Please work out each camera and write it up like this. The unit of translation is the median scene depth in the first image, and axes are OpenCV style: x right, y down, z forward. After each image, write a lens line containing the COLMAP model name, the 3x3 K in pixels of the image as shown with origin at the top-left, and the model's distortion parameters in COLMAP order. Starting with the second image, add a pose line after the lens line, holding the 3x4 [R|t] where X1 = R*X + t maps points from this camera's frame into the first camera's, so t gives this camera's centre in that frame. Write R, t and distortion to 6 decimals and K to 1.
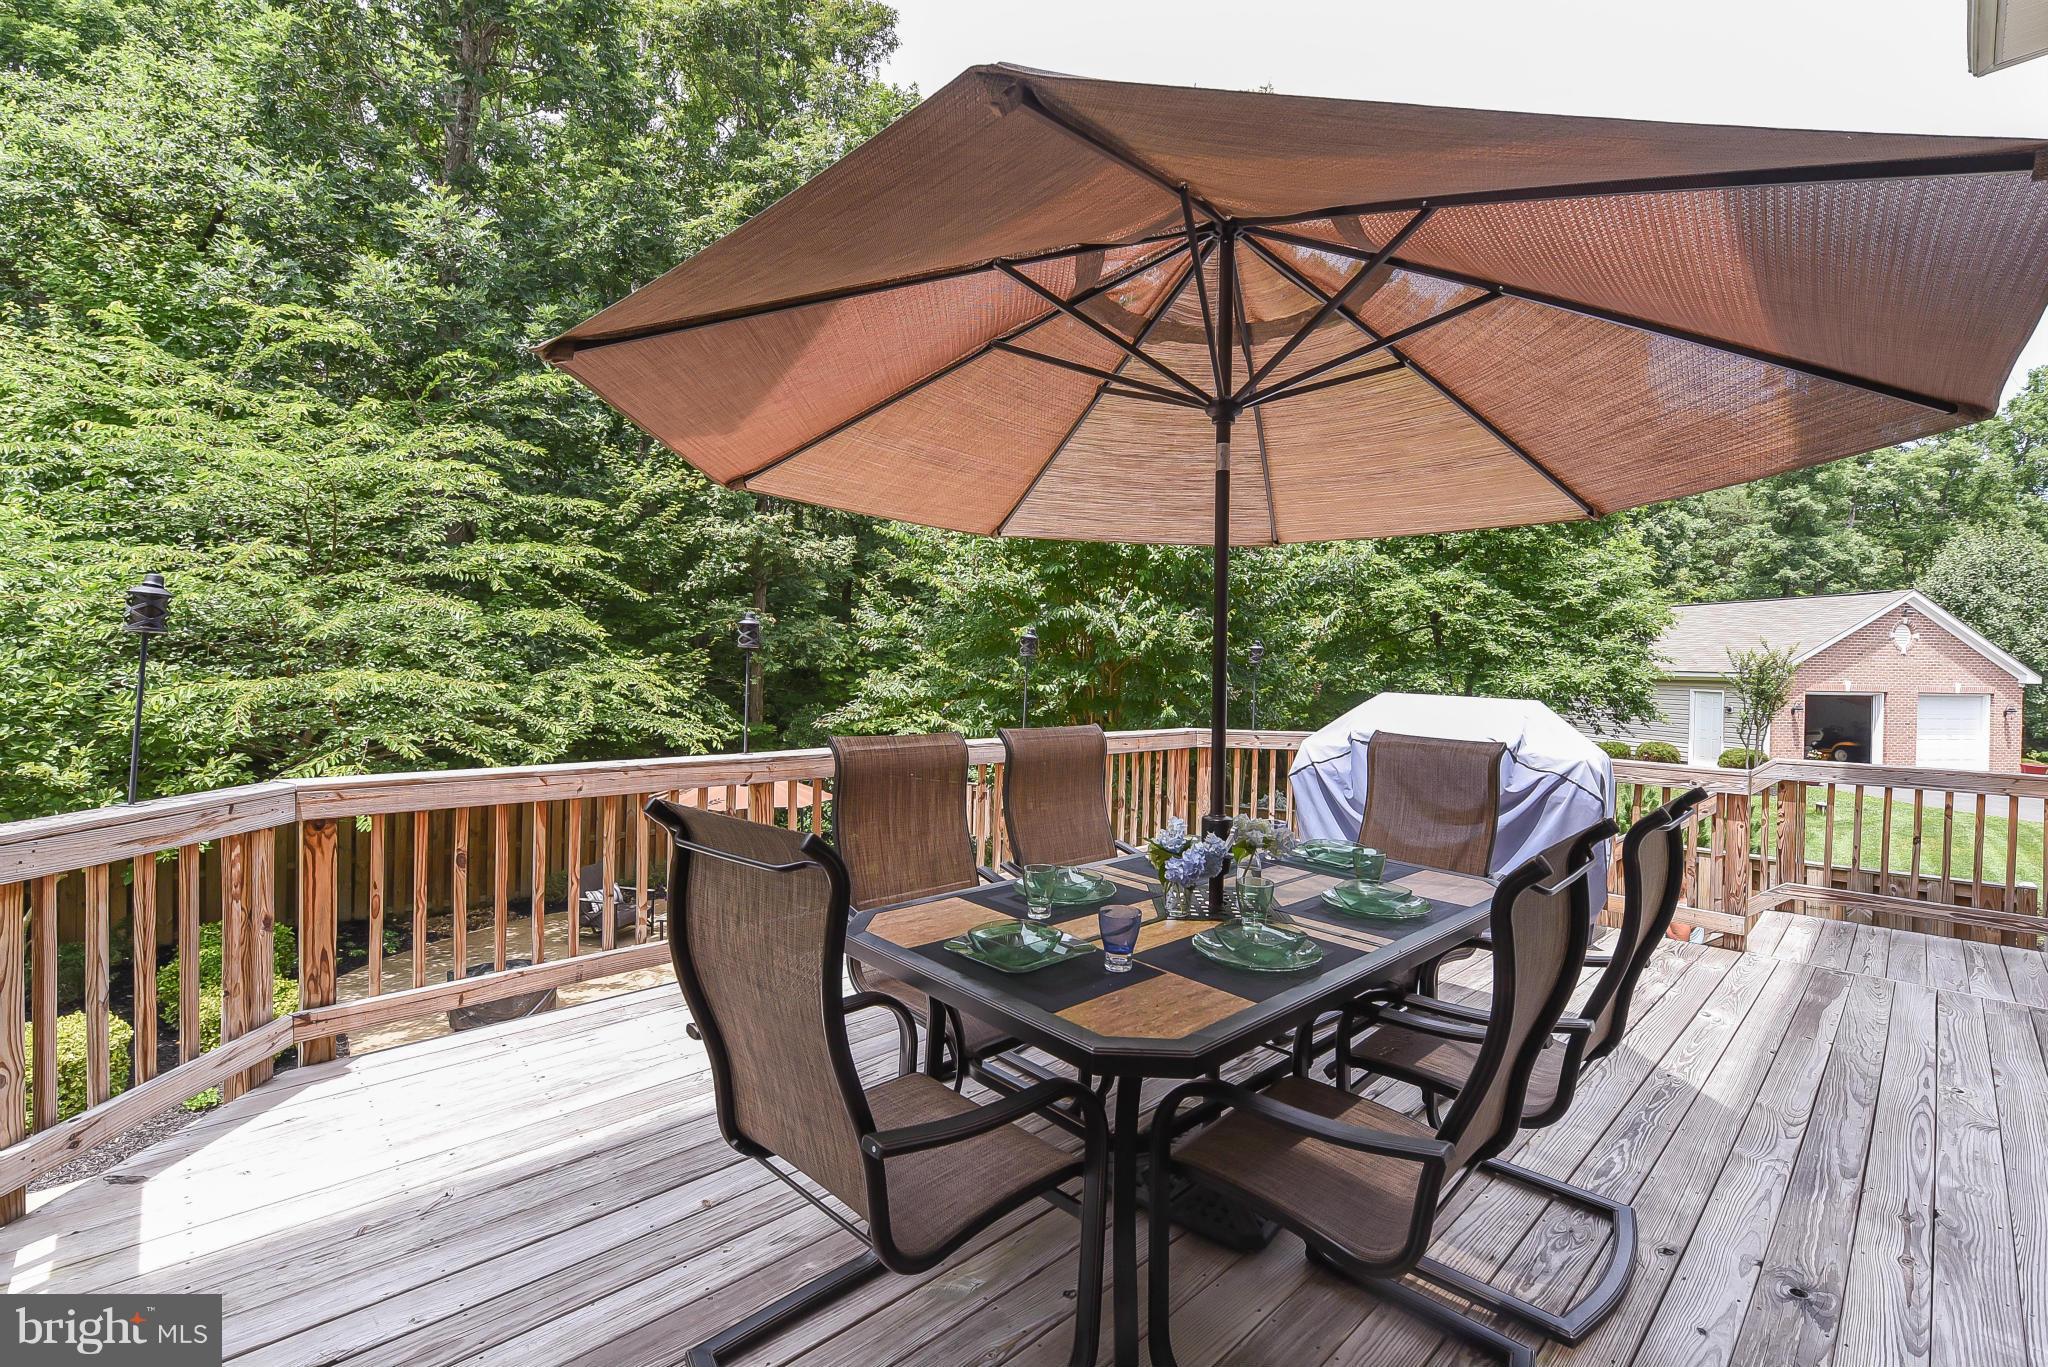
lens RADIAL K [[876.4, 0, 1049.2], [0, 876.4, 642.1], [0, 0, 1]] dist [0.000275, -0.000197]
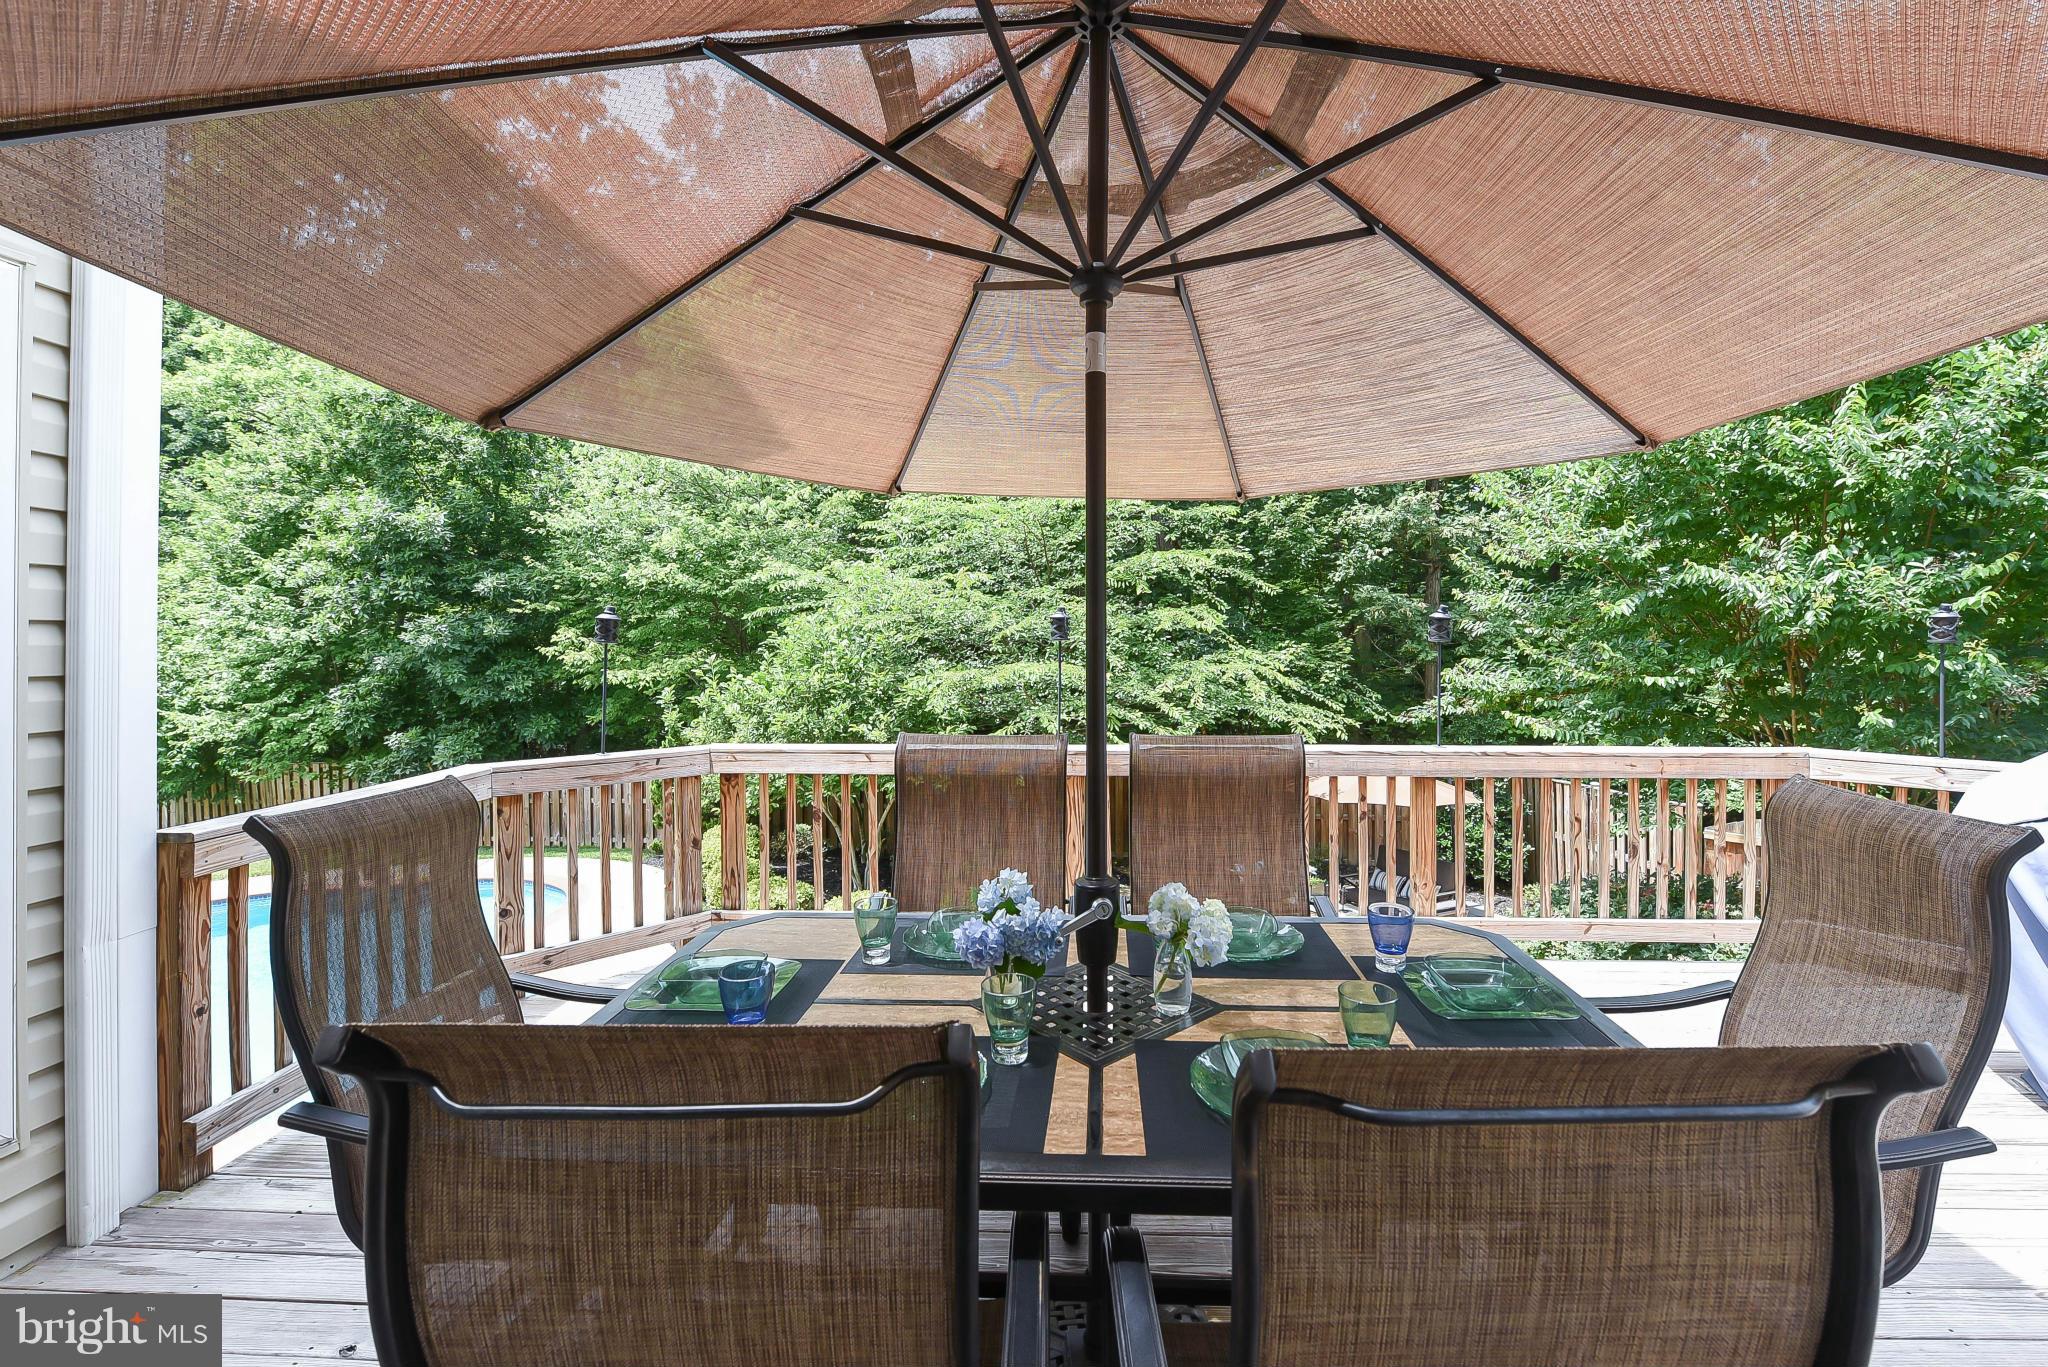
lens RADIAL K [[876.4, 0, 1049.2], [0, 876.4, 642.1], [0, 0, 1]] dist [0.000275, -0.000197]
pose [[0.706400, -0.023827, -0.707412, 0.140065], [0.032973, 0.999456, -0.000738, 0.002962], [0.707045, -0.022804, 0.706801, 0.104436]]
